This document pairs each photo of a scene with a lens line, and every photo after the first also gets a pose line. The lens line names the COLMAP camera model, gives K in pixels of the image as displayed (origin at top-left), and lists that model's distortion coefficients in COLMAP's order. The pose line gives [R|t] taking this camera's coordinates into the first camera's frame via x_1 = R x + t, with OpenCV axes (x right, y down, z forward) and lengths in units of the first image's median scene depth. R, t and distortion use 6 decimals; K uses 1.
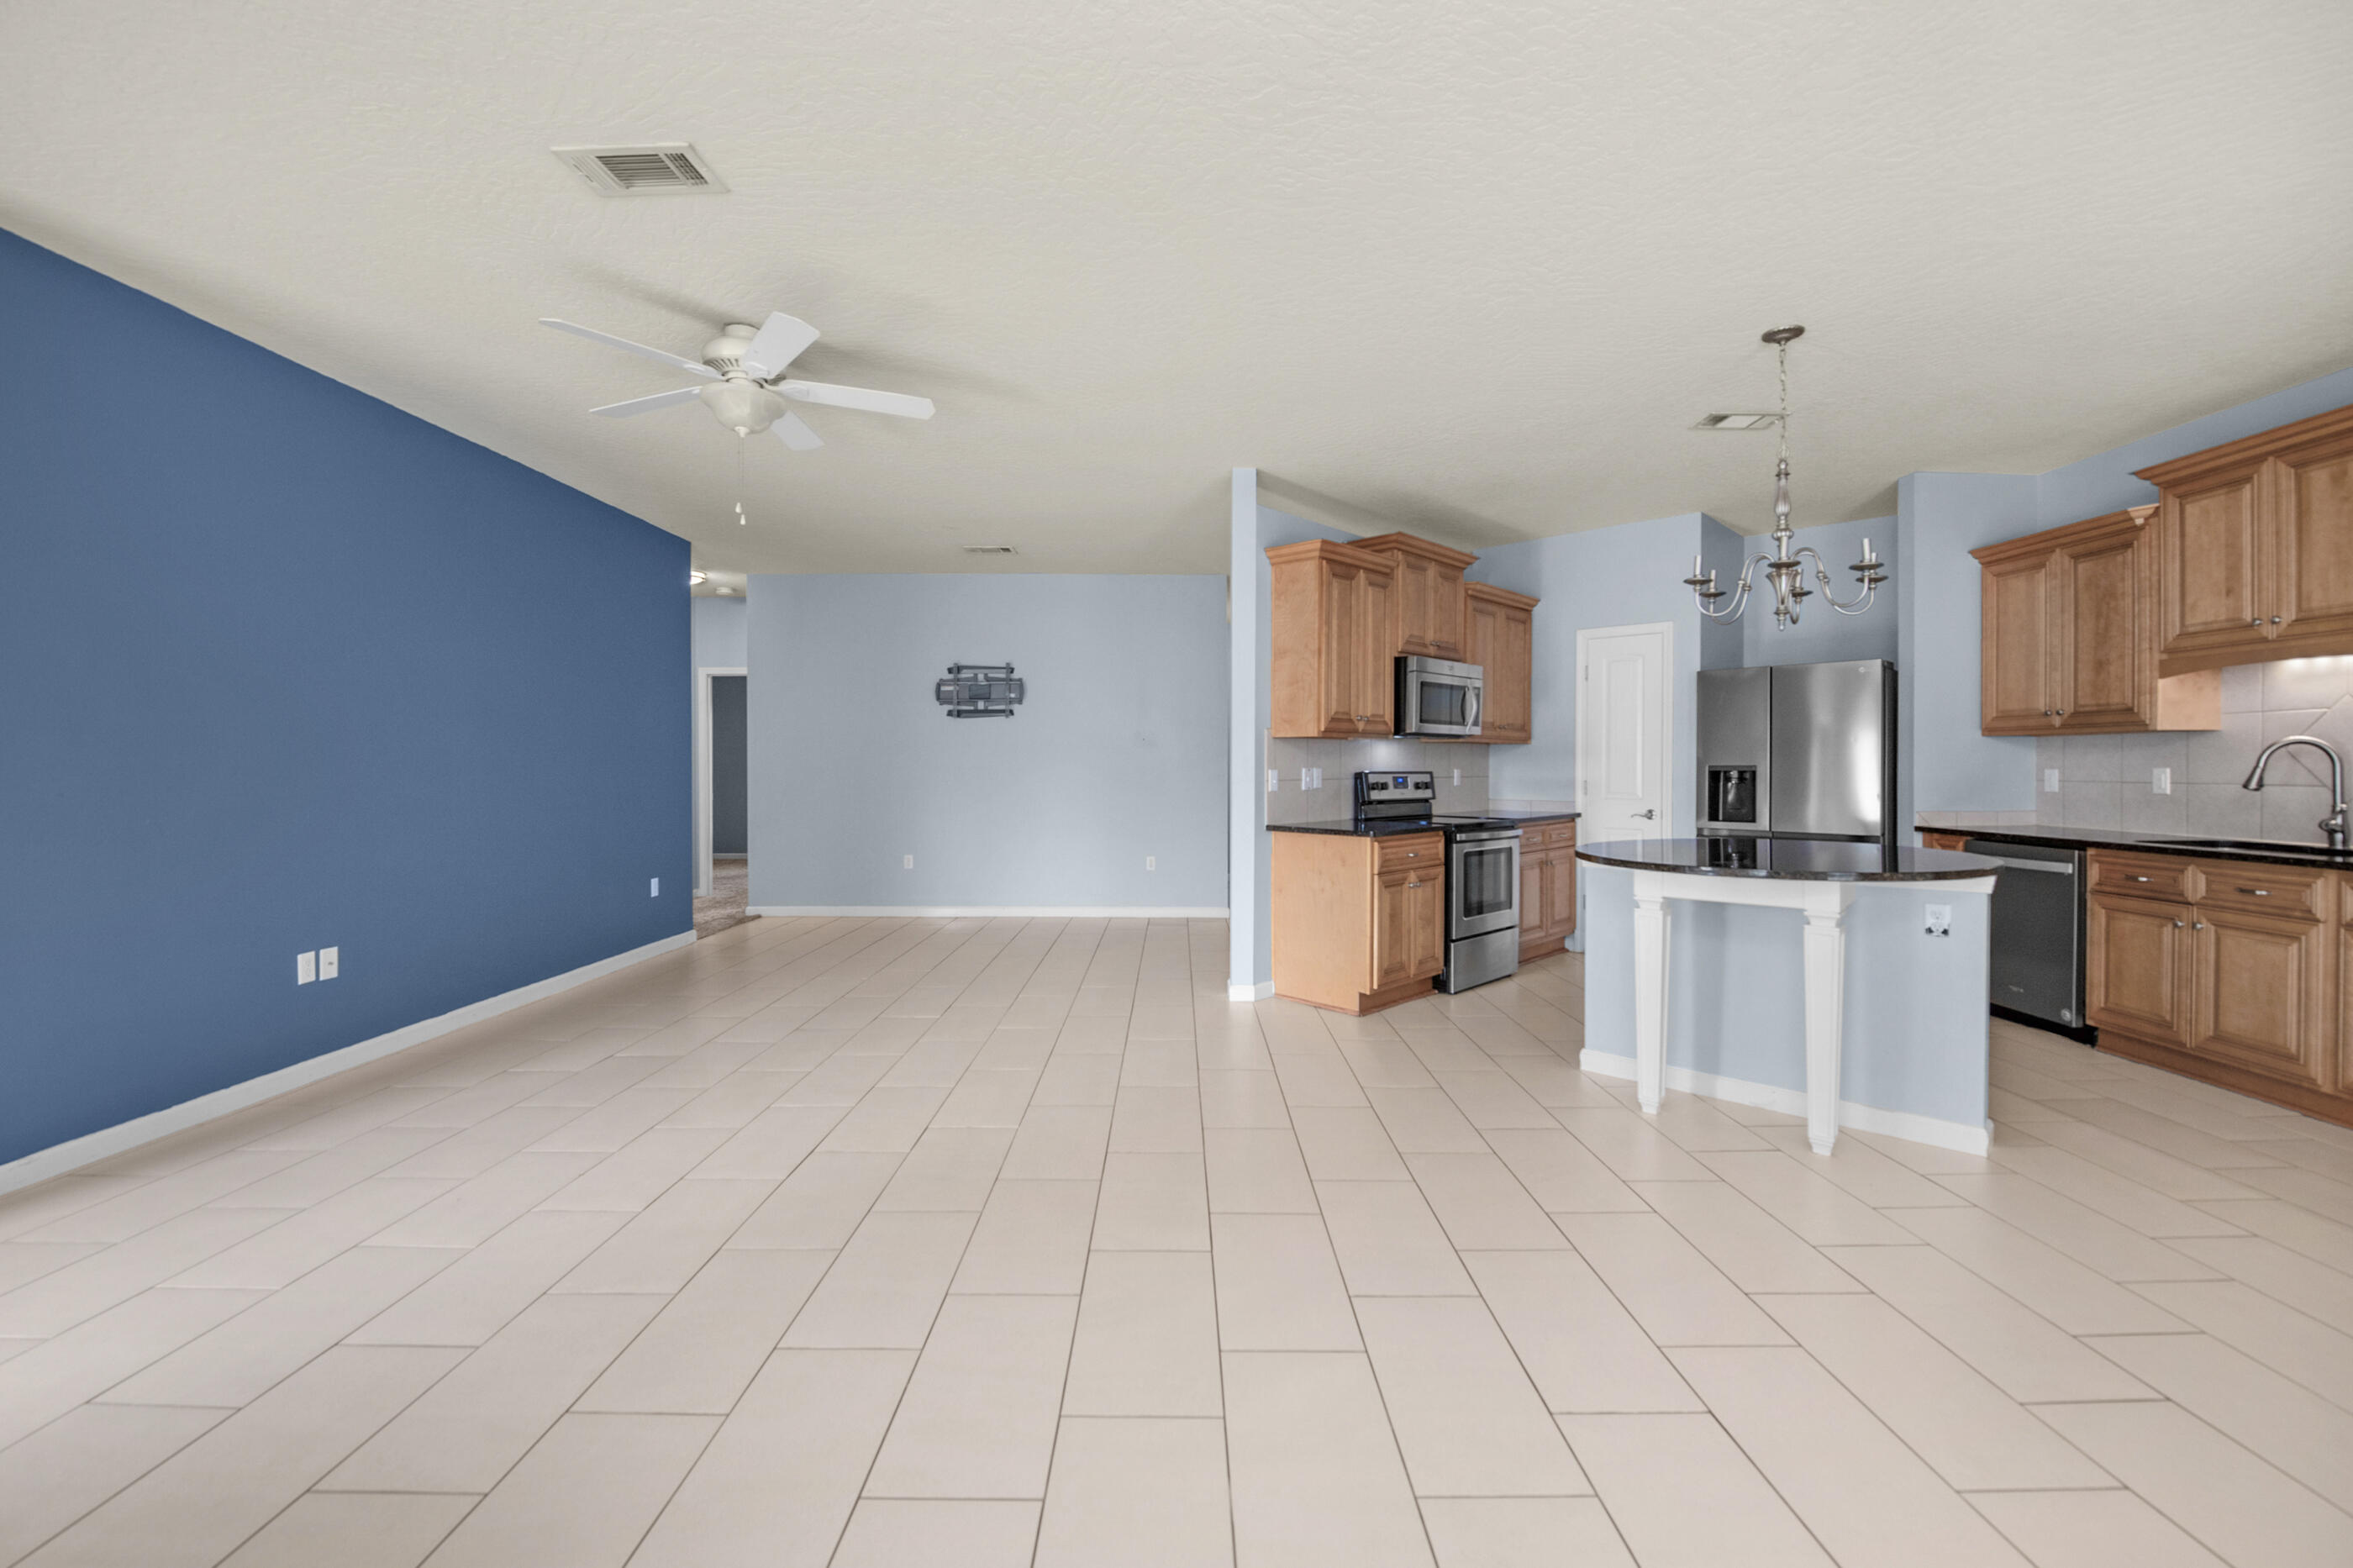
lens RADIAL K [[942.0, 0, 1179.9], [0, 942.0, 785.0], [0, 0, 1]] dist [-0.018192, -0.000003]
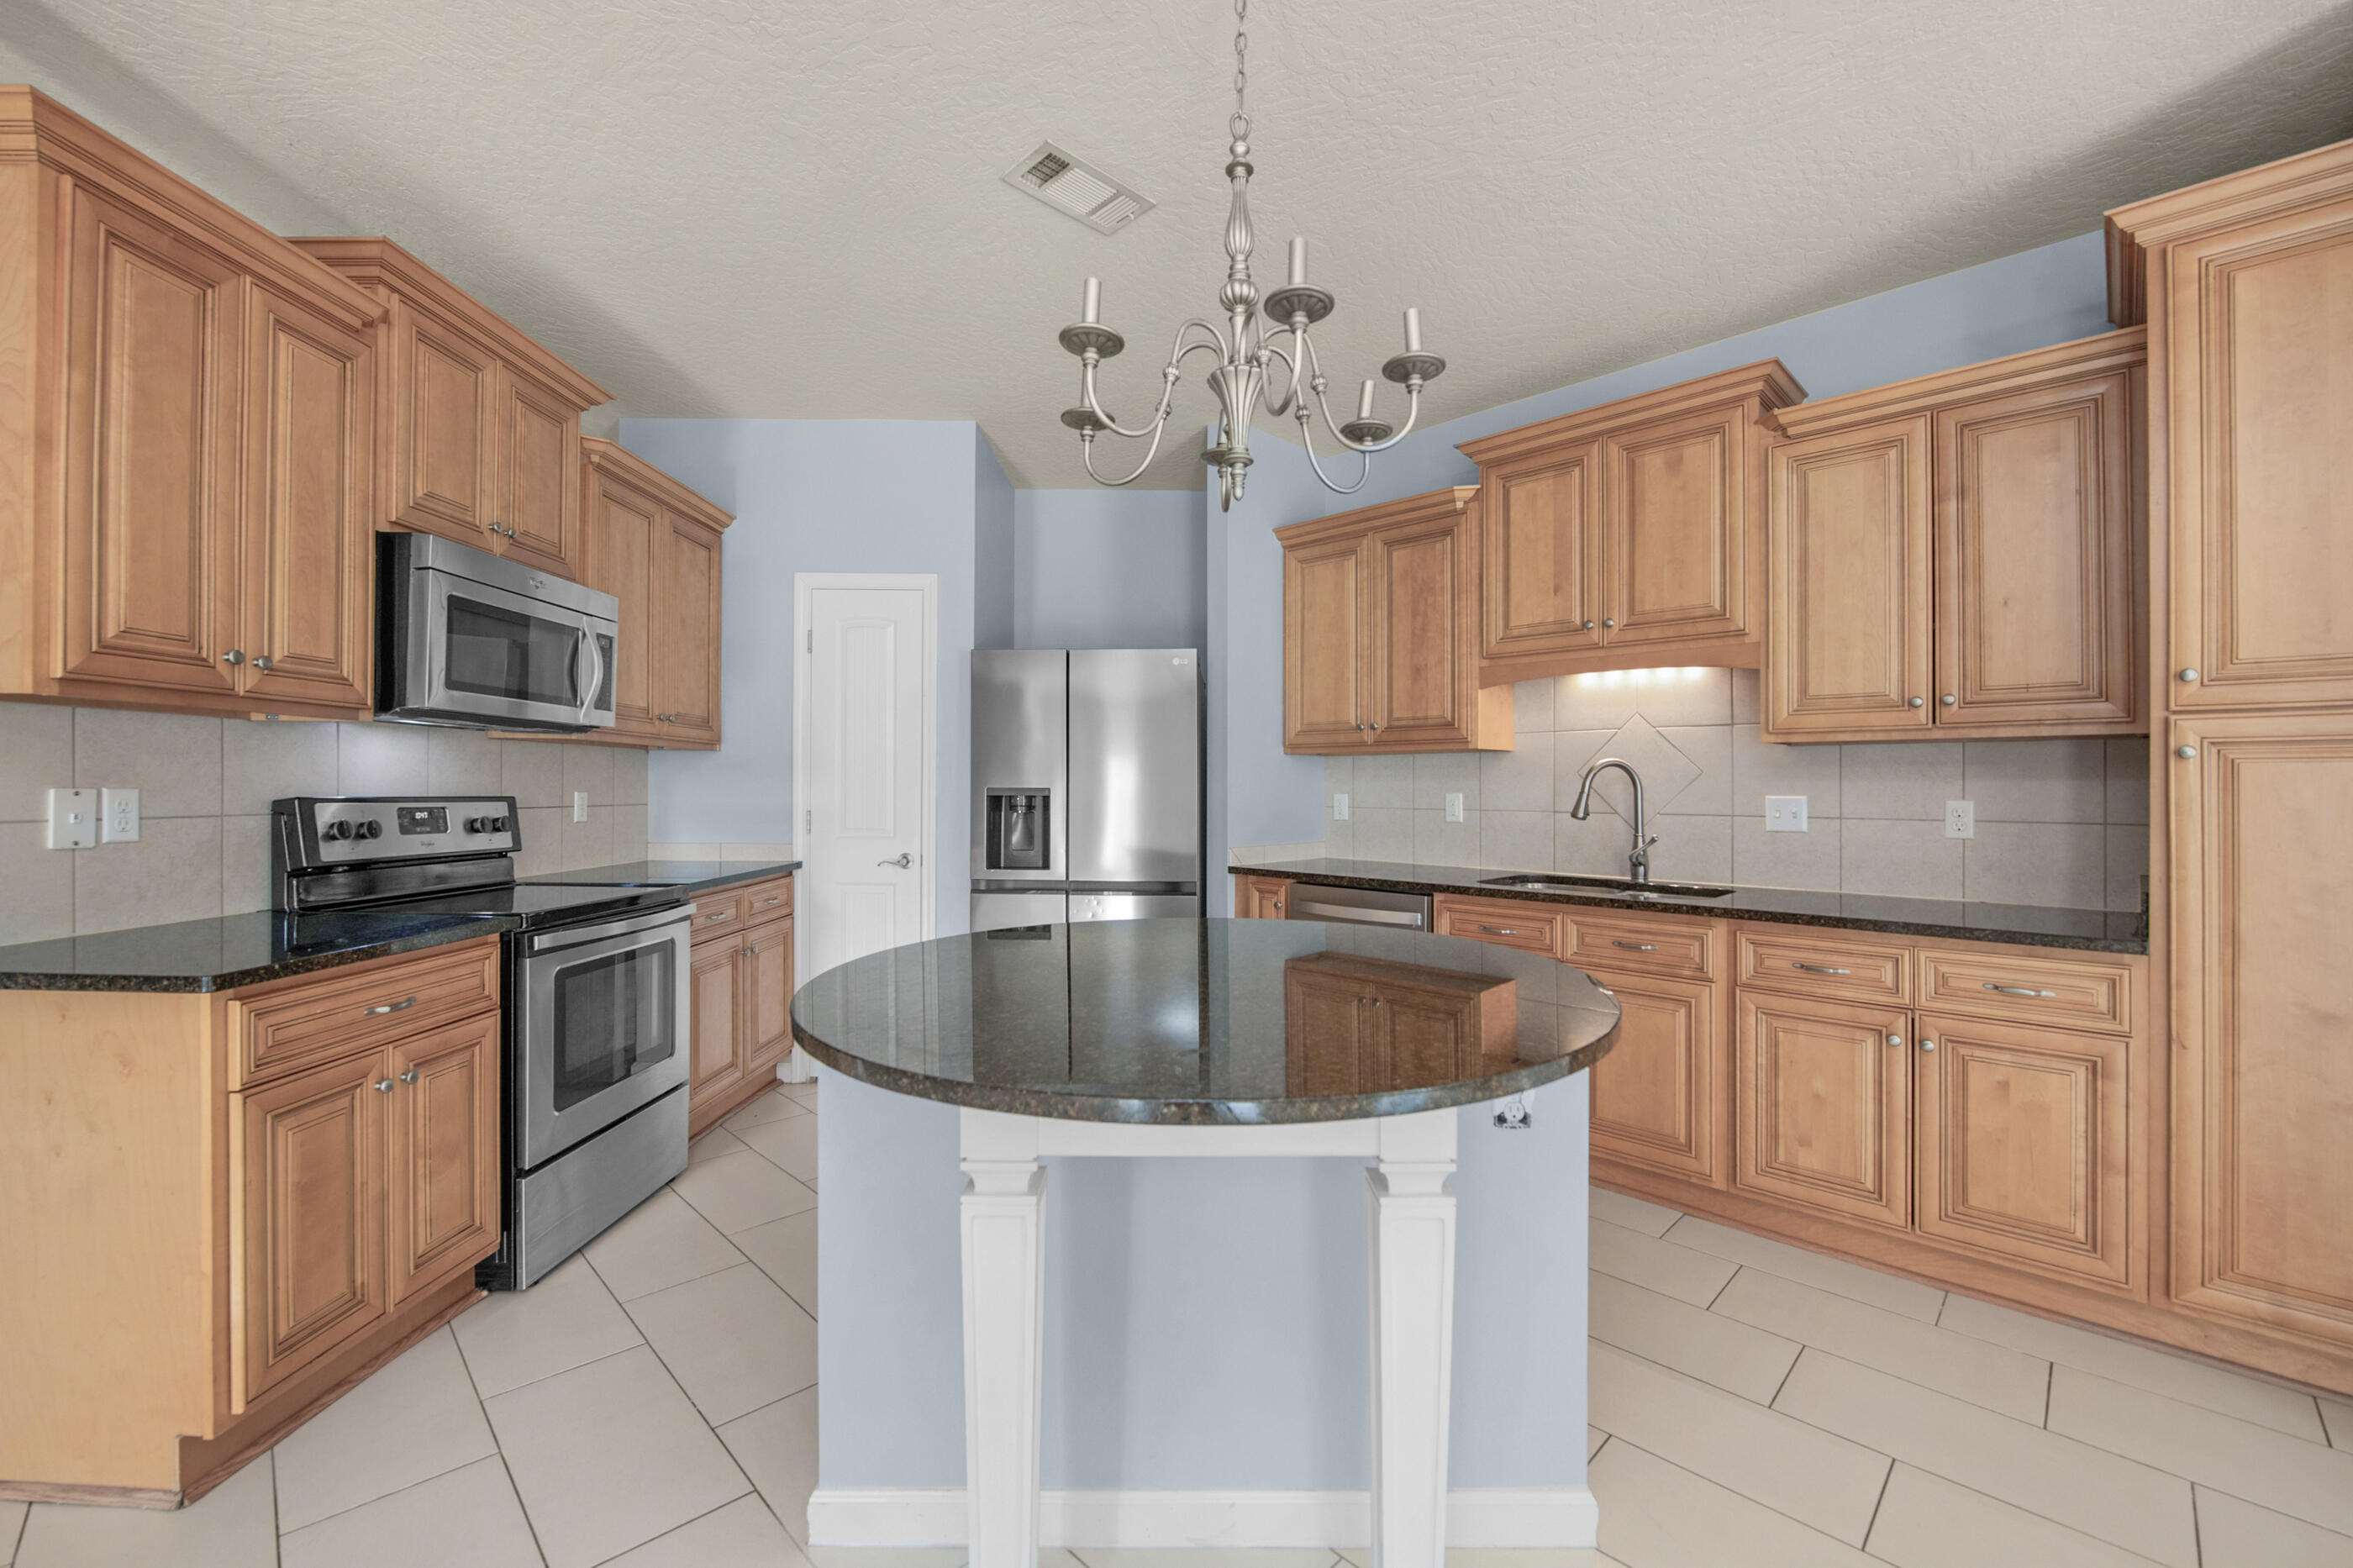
lens RADIAL K [[942.0, 0, 1179.9], [0, 942.0, 785.0], [0, 0, 1]] dist [-0.018192, -0.000003]
pose [[0.702485, 0.008019, 0.711653, 0.202726], [0.008495, 0.999771, -0.019651, -0.009418], [-0.711648, 0.019851, 0.702256, 0.485652]]
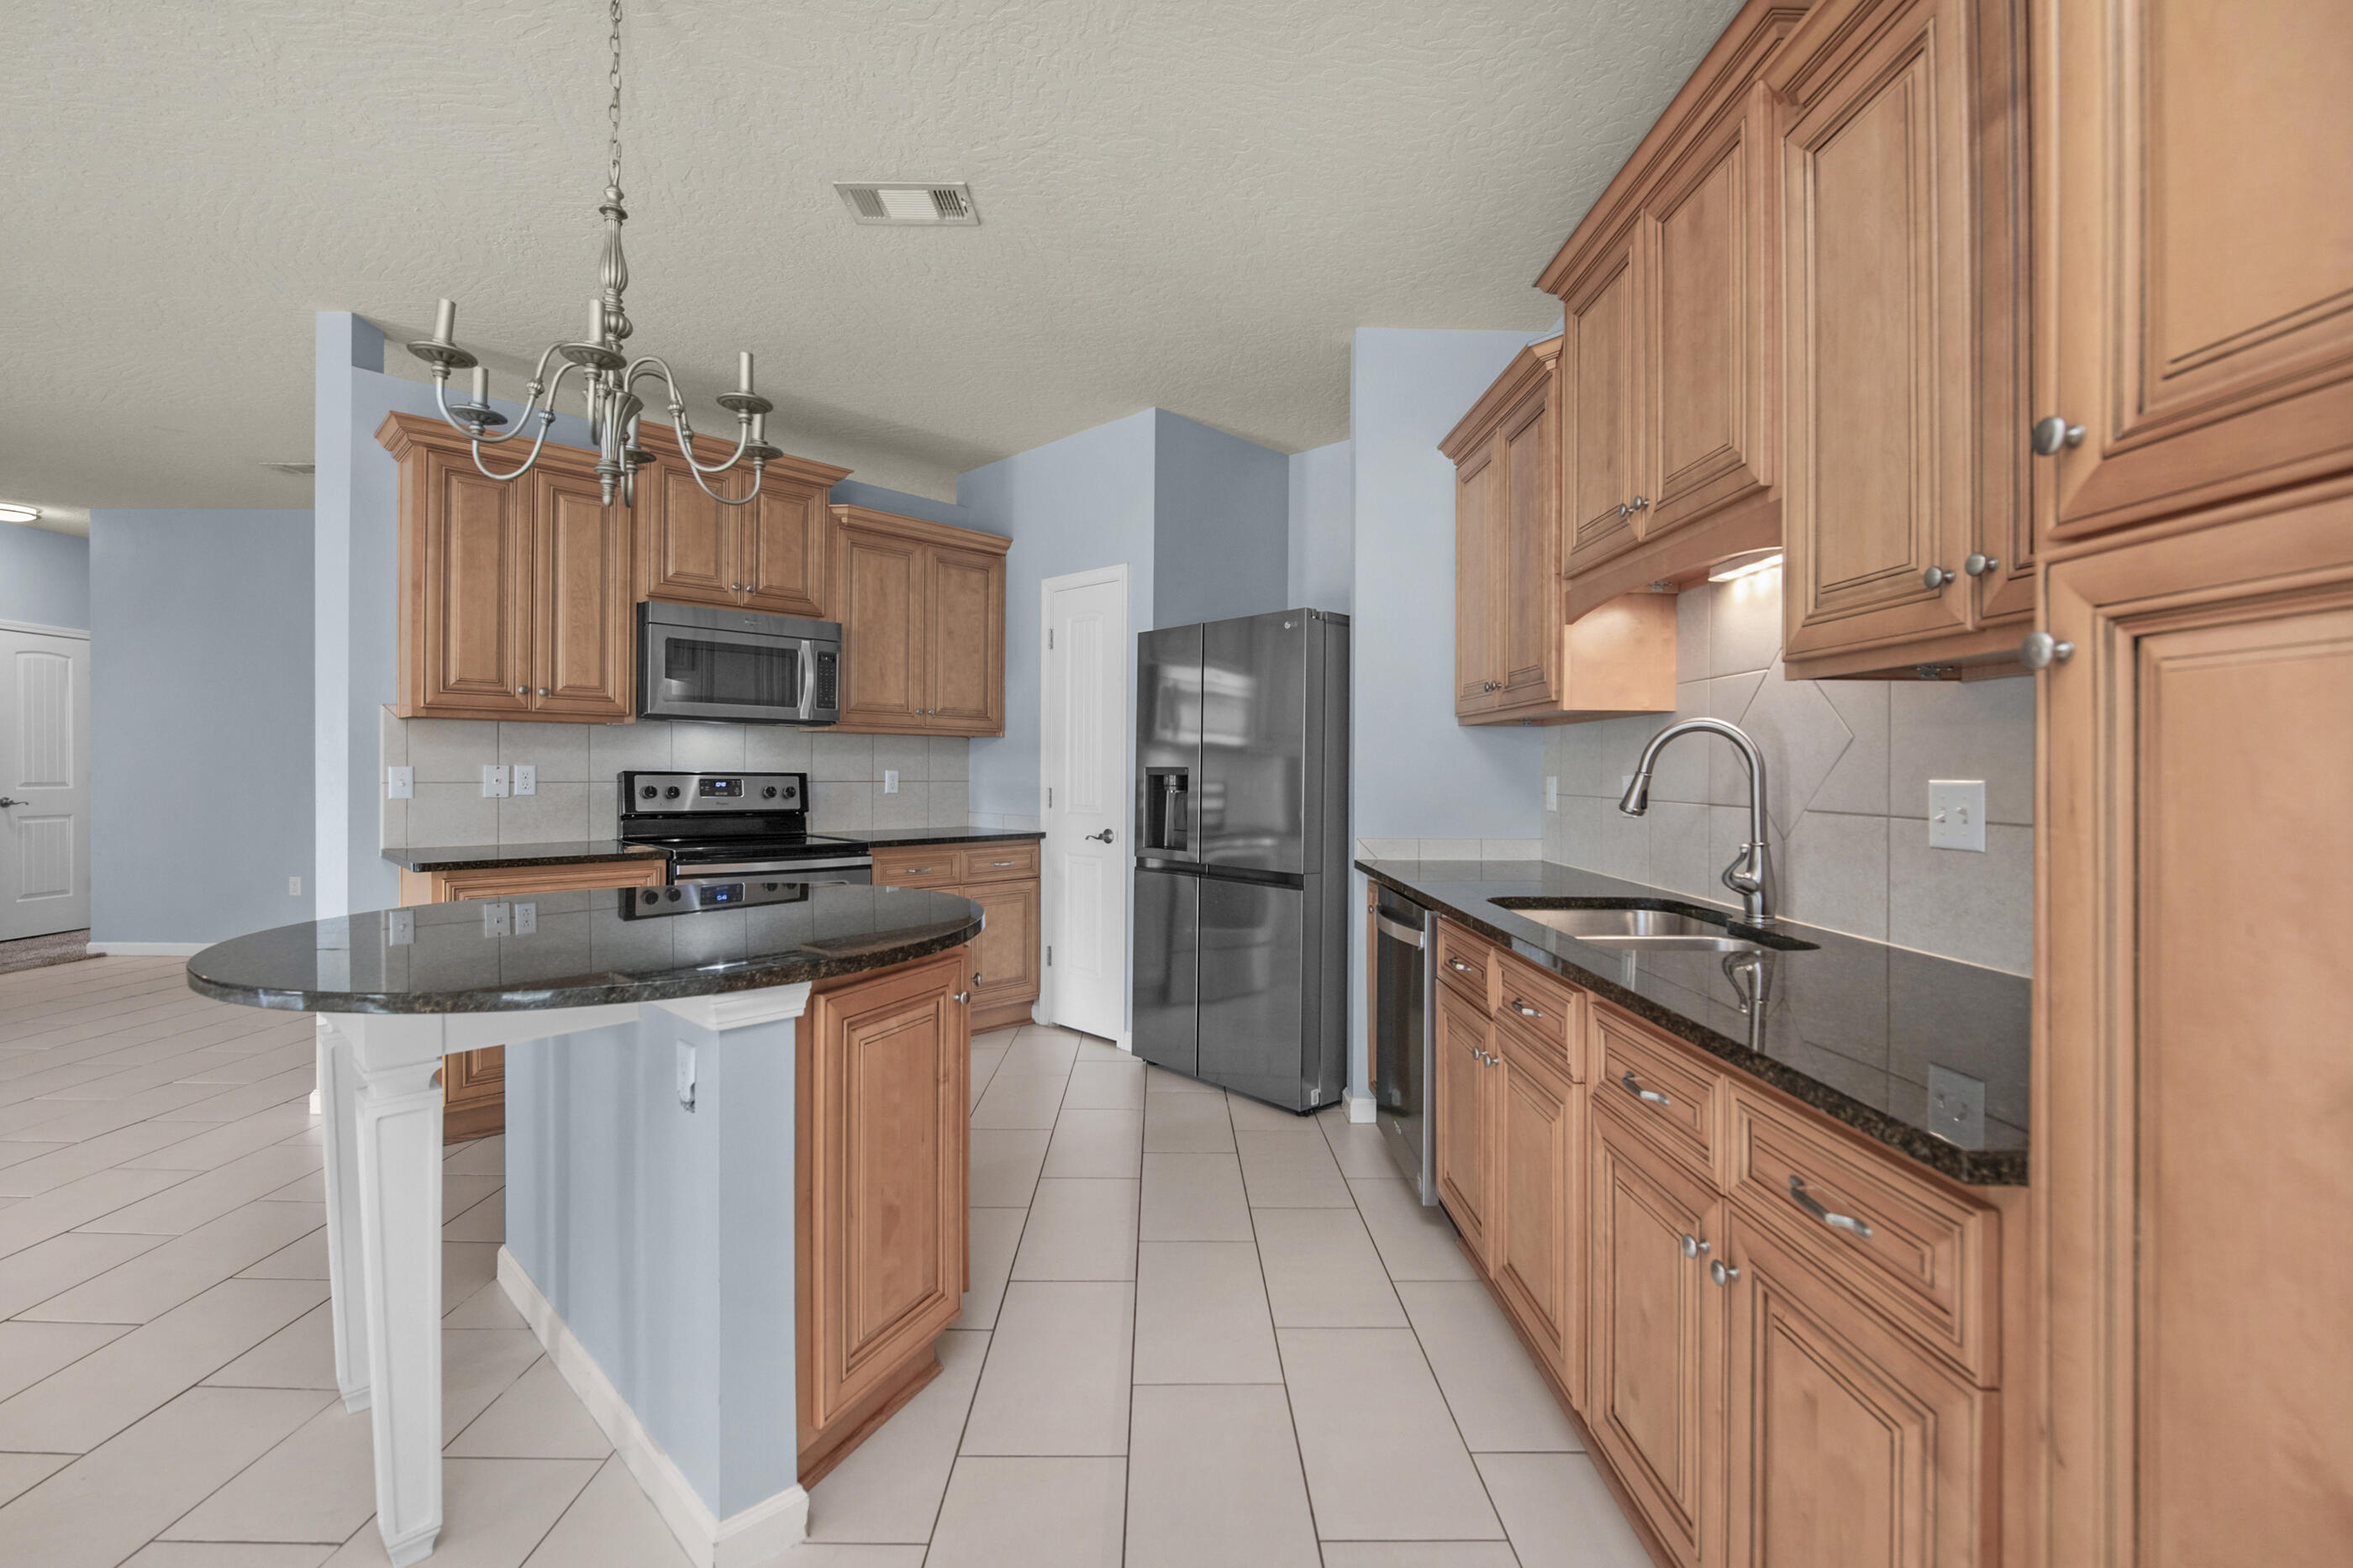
lens RADIAL K [[992.2, 0, 1181.2], [0, 992.2, 780.2], [0, 0, 1]] dist [-0.000090, -0.015265]
pose [[0.999776, 0.009210, 0.019059, 0.669342], [-0.009016, 0.999907, -0.010246, -0.004630], [-0.019151, 0.010072, 0.999766, 0.304385]]
